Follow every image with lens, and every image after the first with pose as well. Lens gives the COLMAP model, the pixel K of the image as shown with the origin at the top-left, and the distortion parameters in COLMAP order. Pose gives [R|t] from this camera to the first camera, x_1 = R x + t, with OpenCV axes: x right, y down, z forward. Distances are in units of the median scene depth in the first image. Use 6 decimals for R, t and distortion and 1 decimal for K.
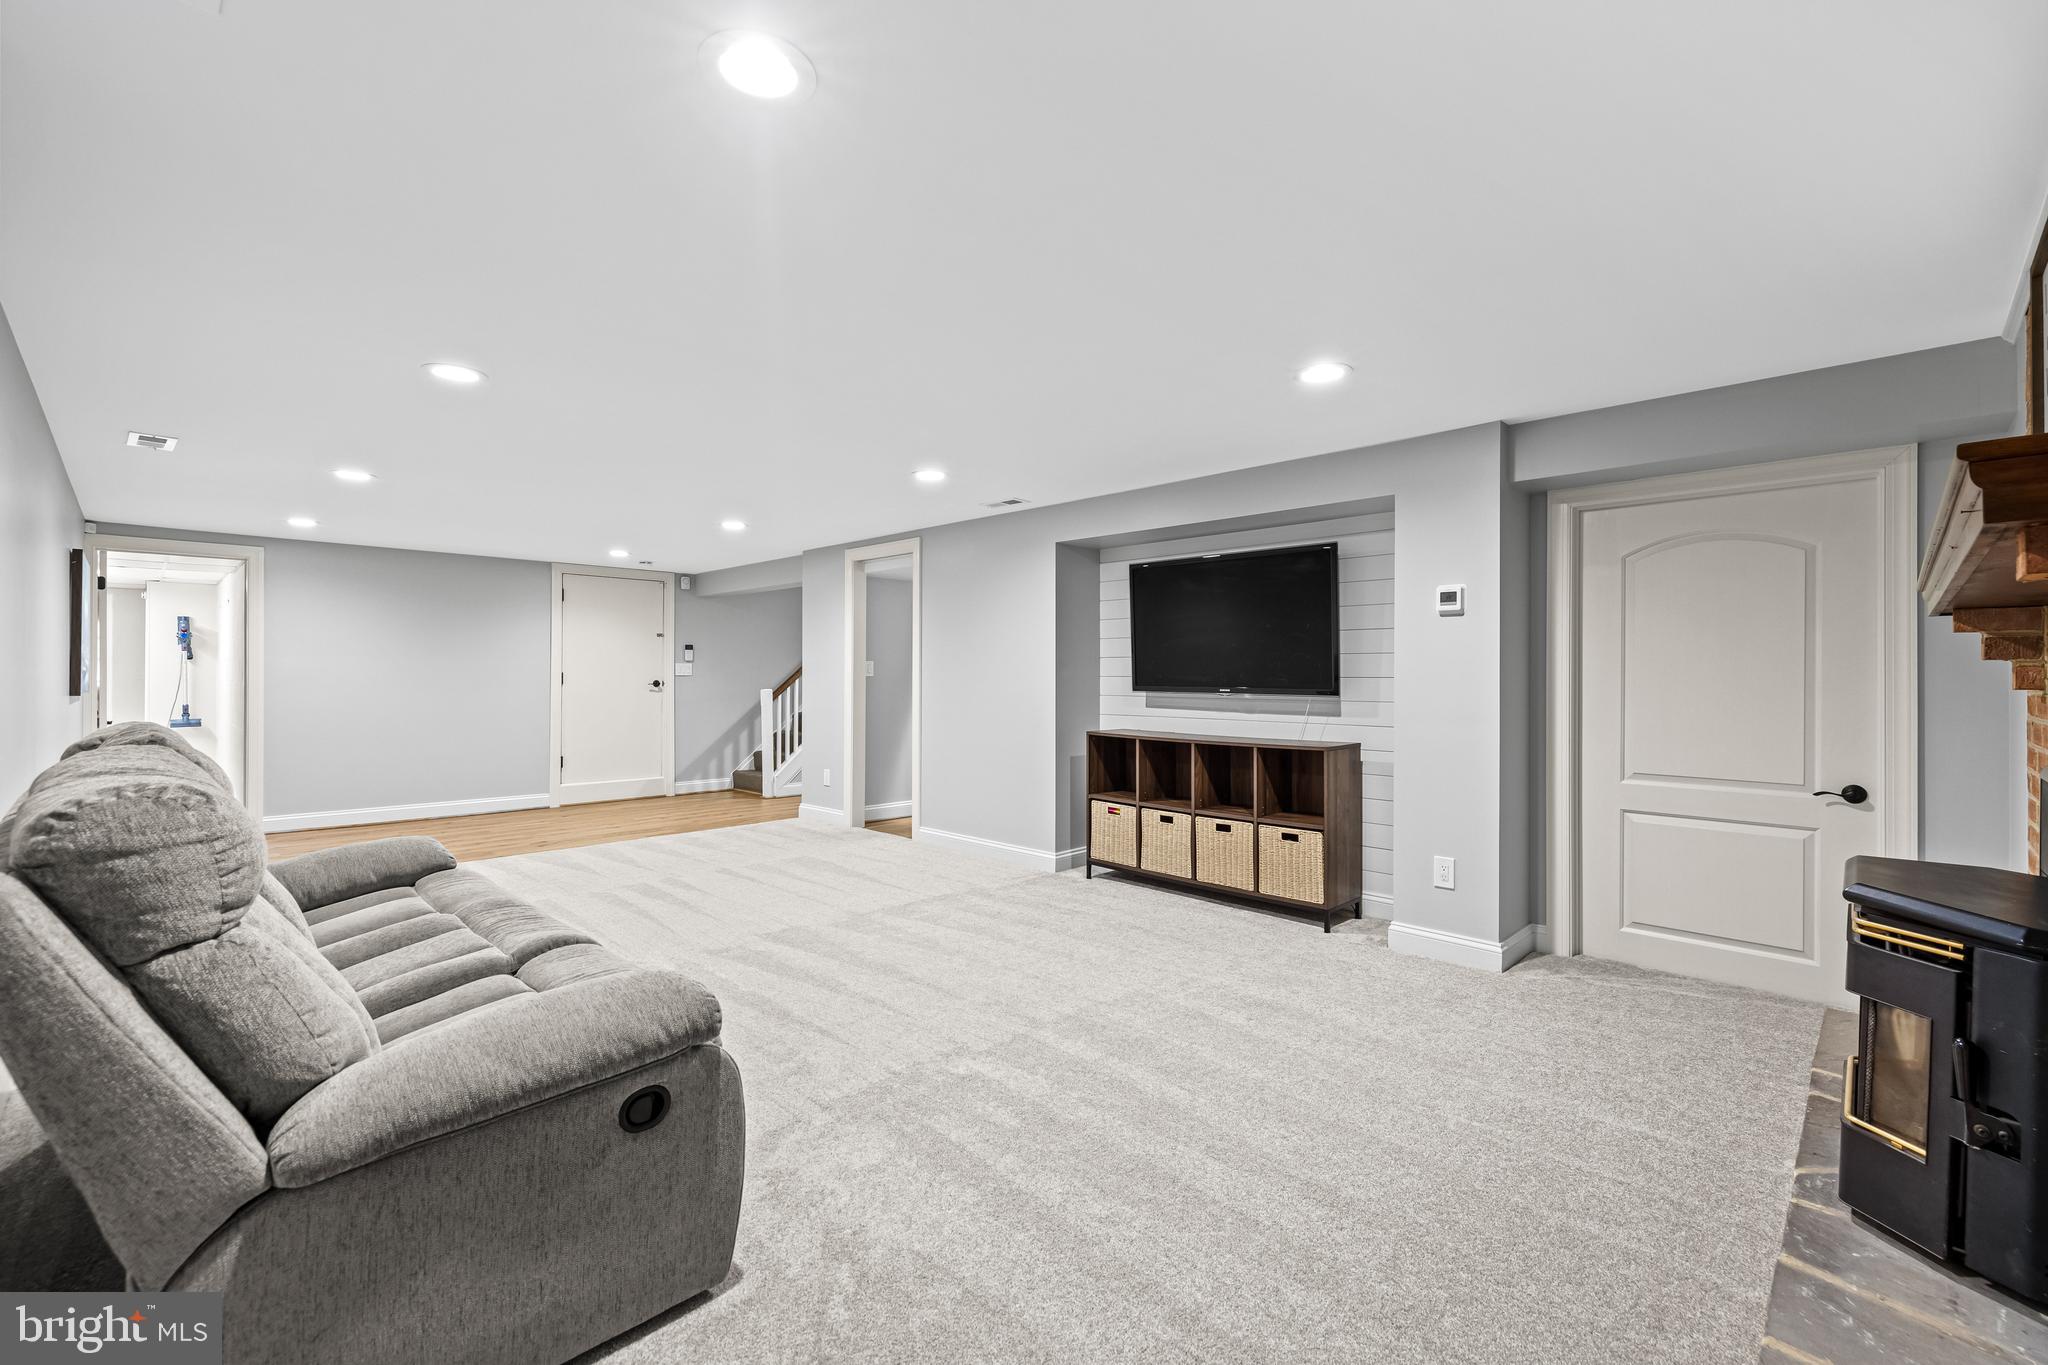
lens RADIAL K [[861.4, 0, 1037.8], [0, 861.4, 677.3], [0, 0, 1]] dist [0.001386, 0.000855]
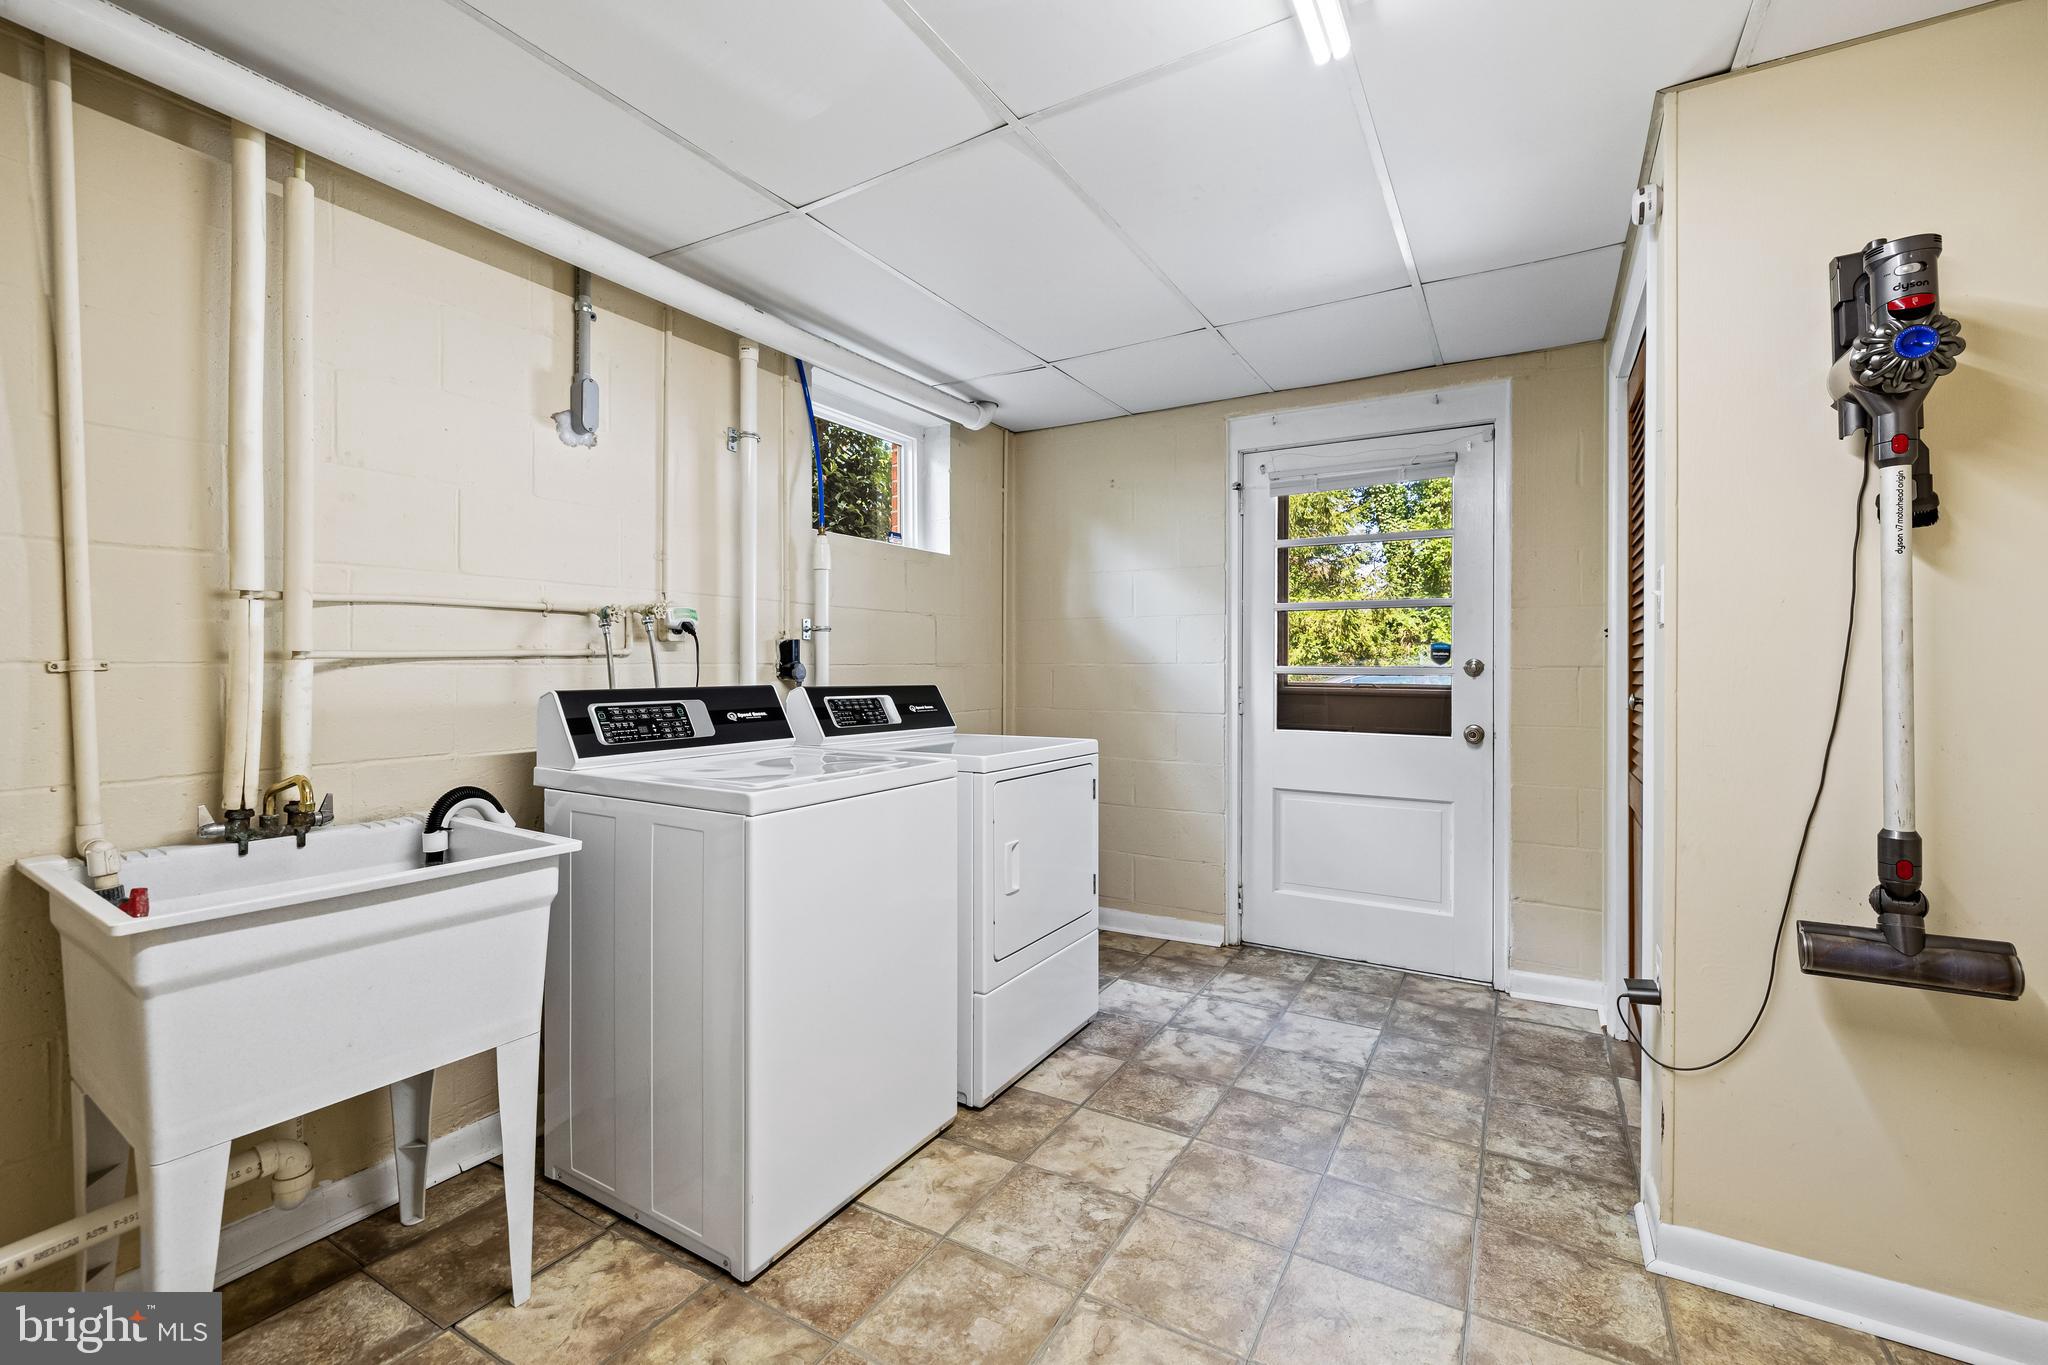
lens RADIAL K [[861.4, 0, 1024.7], [0, 861.4, 675.3], [0, 0, 1]] dist [0.001386, 0.000855]
pose [[0.239874, 0.000303, -0.970804, -0.877952], [-0.002077, 0.999998, -0.000201, 0.005234], [0.970802, 0.002064, 0.239874, 0.817091]]
